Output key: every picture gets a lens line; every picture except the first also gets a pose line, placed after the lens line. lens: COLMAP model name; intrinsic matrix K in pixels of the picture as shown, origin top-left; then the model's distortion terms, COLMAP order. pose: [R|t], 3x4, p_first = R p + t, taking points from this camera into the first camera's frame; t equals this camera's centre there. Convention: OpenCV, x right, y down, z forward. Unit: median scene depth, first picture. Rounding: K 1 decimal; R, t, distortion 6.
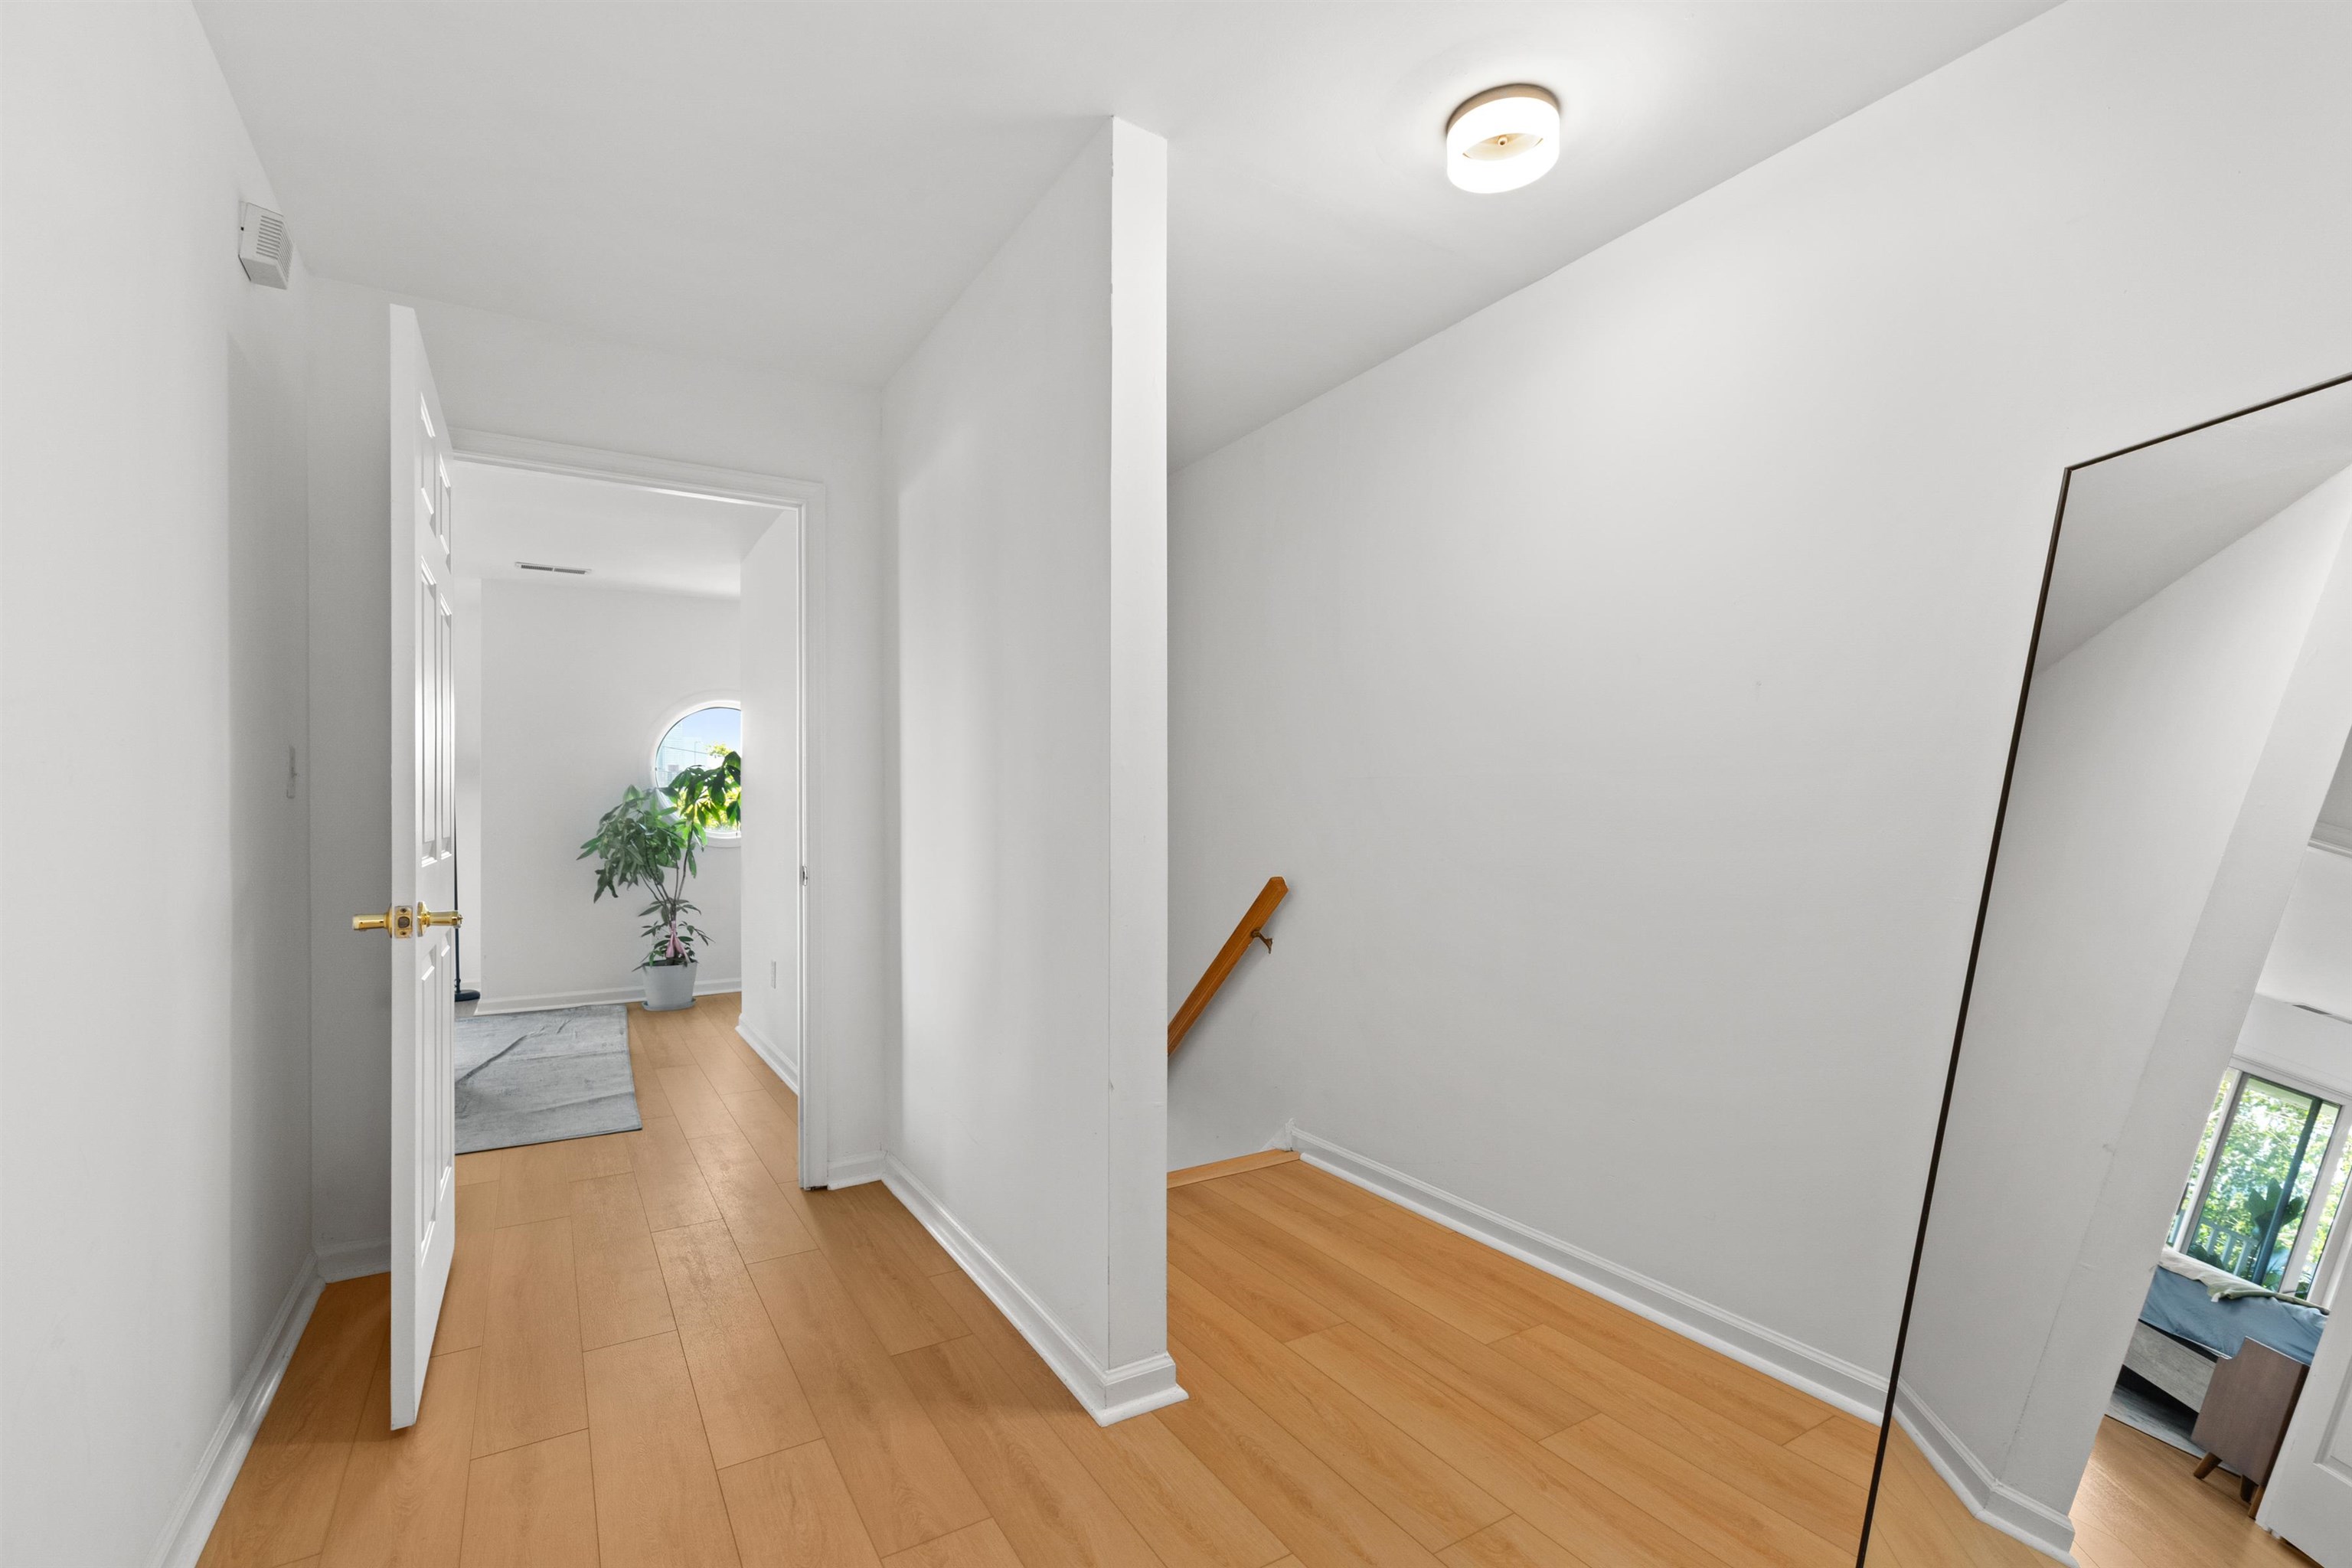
lens RADIAL K [[1057.9, 0, 1186.3], [0, 1057.9, 792.4], [0, 0, 1]] dist [0.011936, -0.000029]
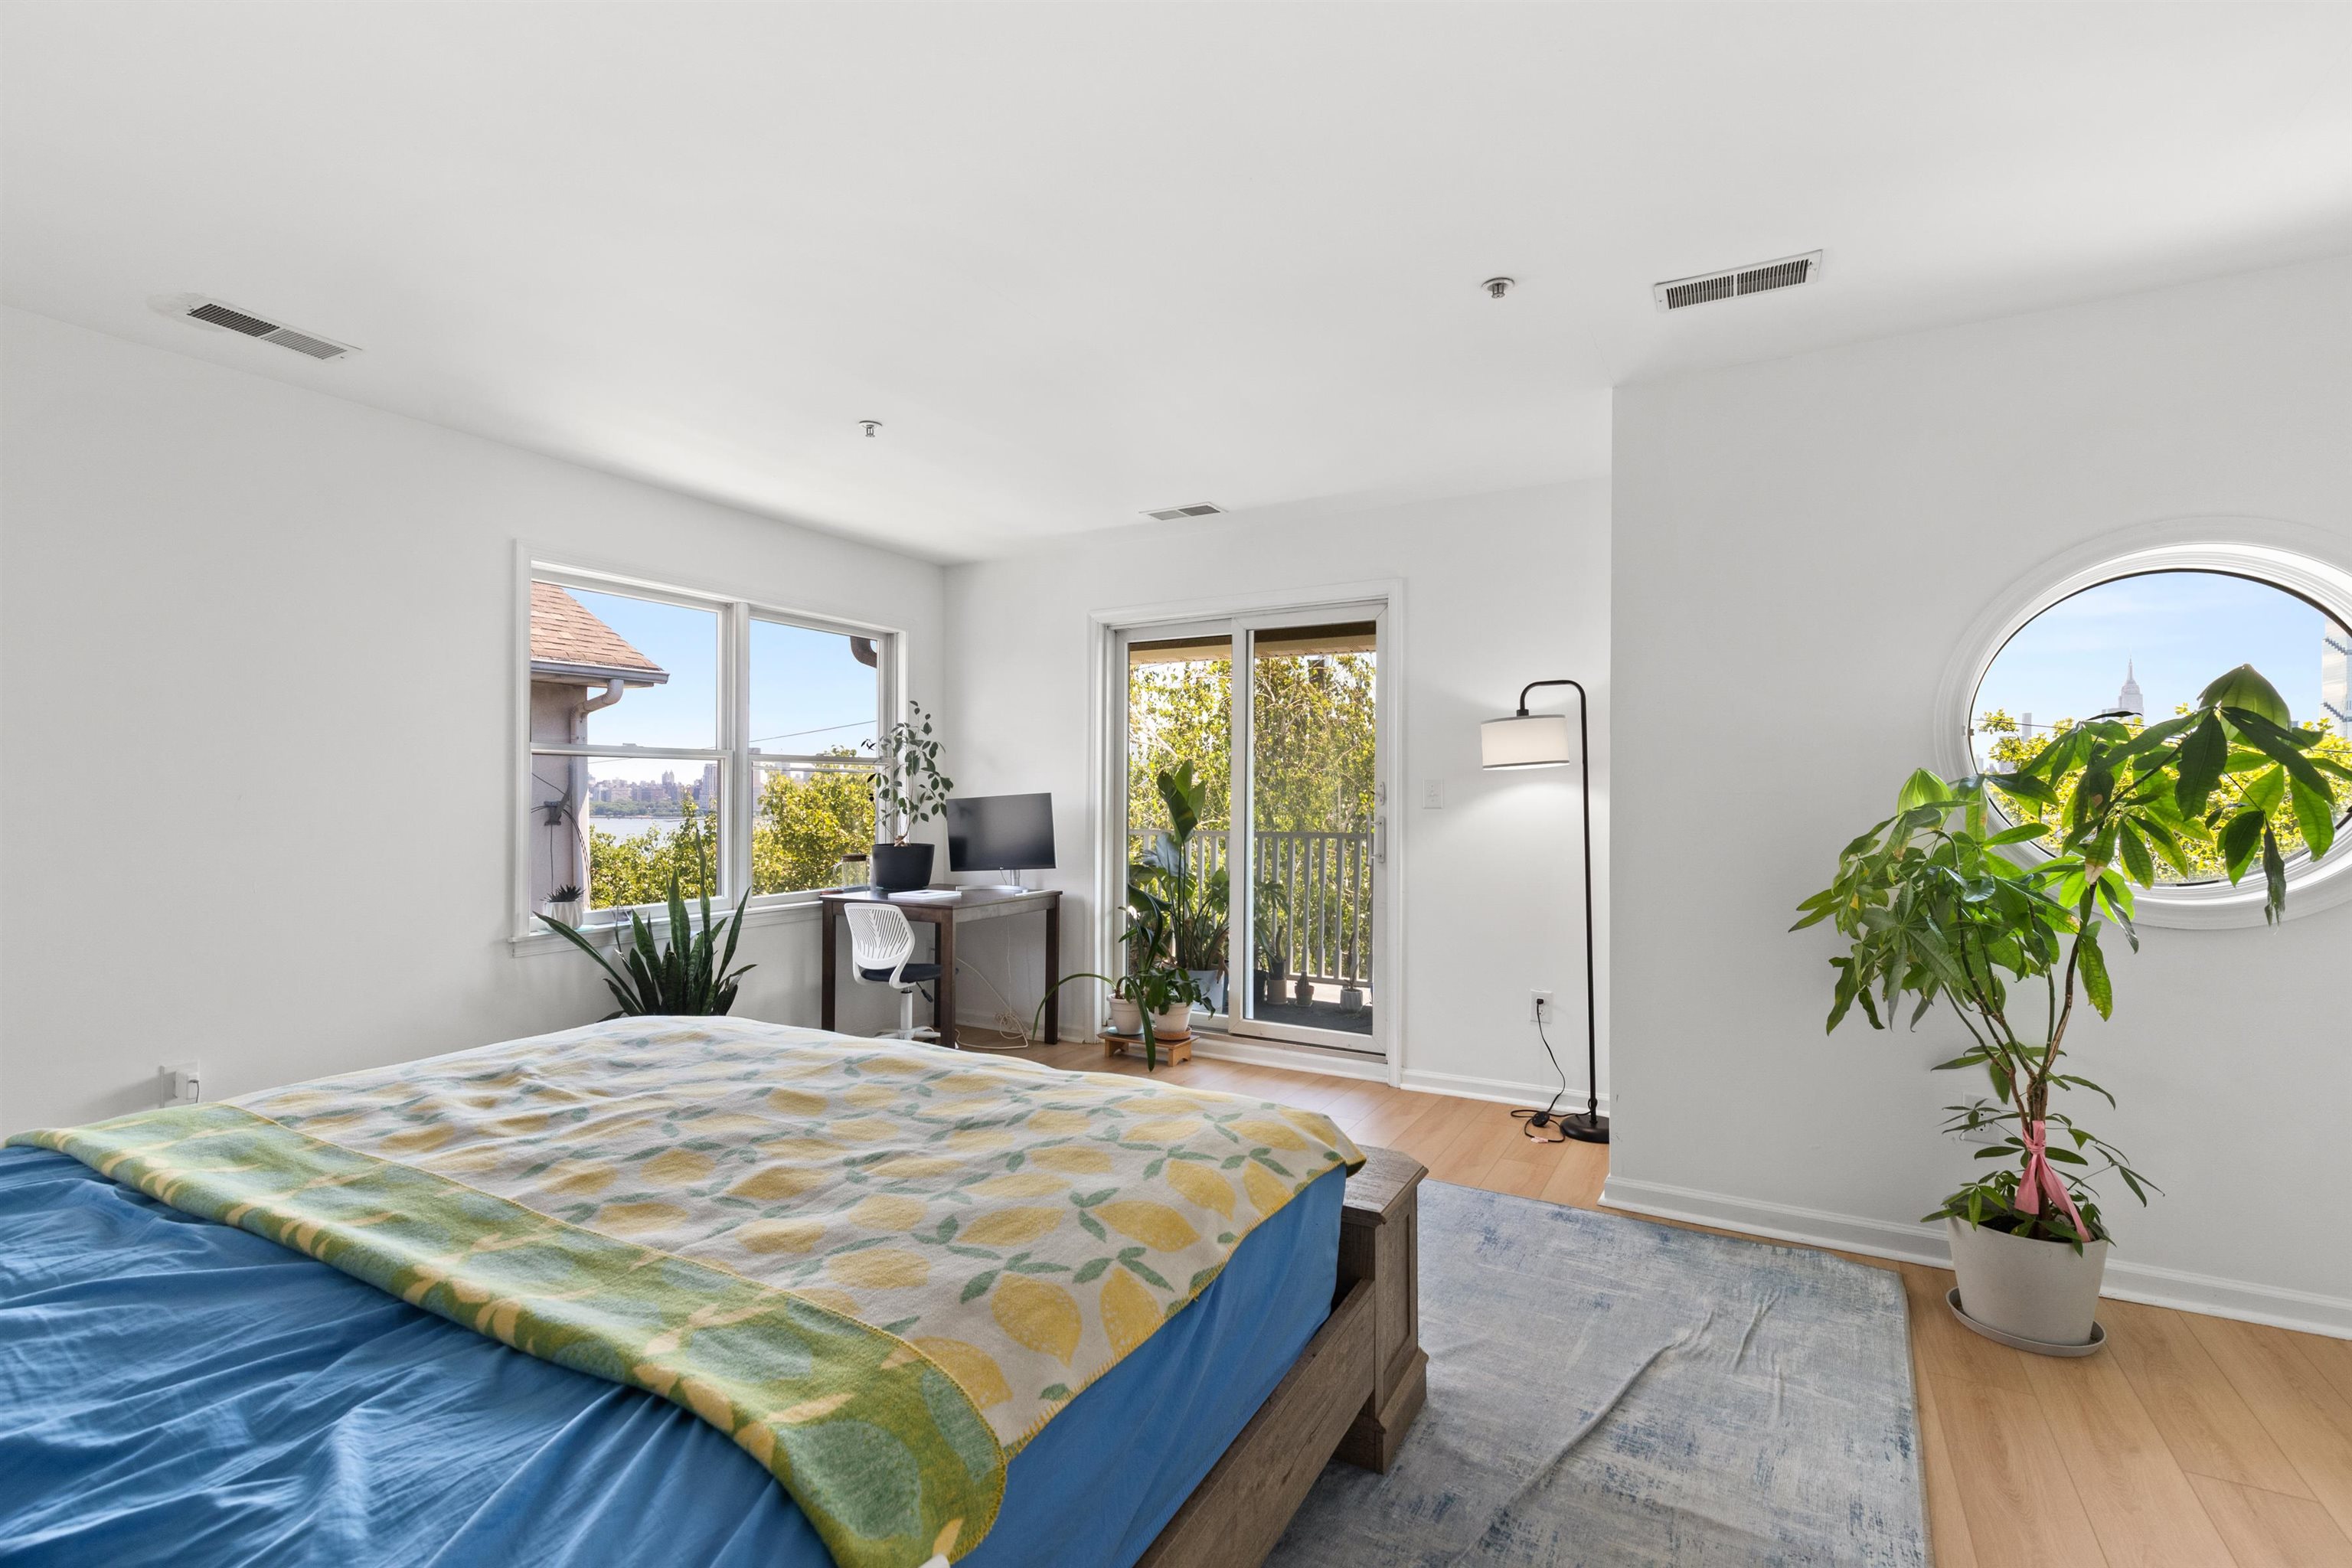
lens RADIAL K [[1057.9, 0, 1186.3], [0, 1057.9, 792.4], [0, 0, 1]] dist [0.011936, -0.000029]
pose [[0.492226, 0.003817, -0.870459, -0.297996], [0.003899, 0.999971, 0.006590, -0.001783], [0.870459, -0.006637, 0.492197, 0.539460]]
